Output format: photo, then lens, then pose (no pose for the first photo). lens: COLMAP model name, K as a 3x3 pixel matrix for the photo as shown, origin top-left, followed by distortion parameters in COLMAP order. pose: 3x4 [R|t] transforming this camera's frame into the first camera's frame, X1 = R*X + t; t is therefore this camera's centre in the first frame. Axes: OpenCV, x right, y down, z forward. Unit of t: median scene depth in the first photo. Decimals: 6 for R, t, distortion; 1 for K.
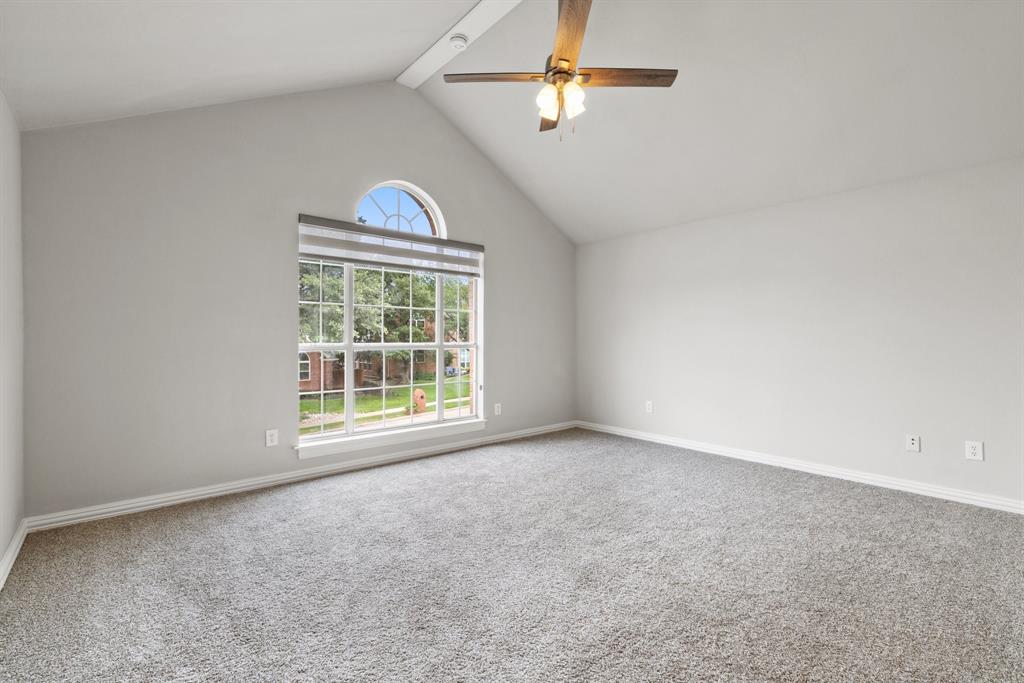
lens RADIAL K [[456.3, 0, 515.2], [0, 456.3, 343.5], [0, 0, 1]] dist [0.000166, 0.000397]
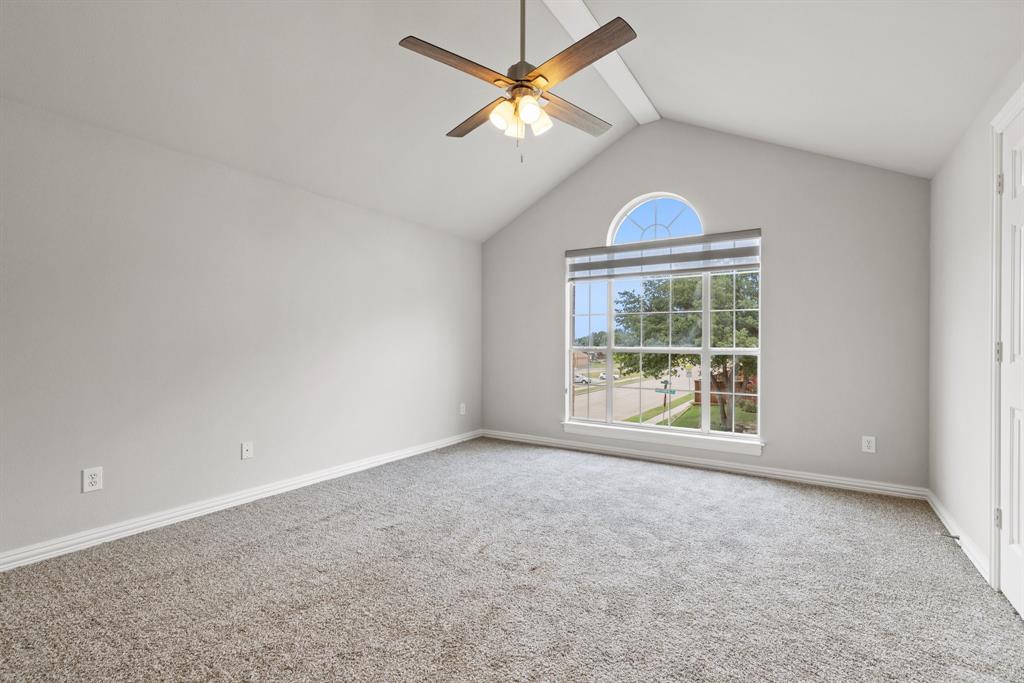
lens RADIAL K [[456.3, 0, 515.3], [0, 456.3, 338.8], [0, 0, 1]] dist [0.000166, 0.000397]
pose [[0.270057, 0.000687, -0.962844, 0.593234], [-0.005949, 0.999982, -0.000955, -0.015139], [0.962826, 0.005986, 0.270057, 0.367100]]
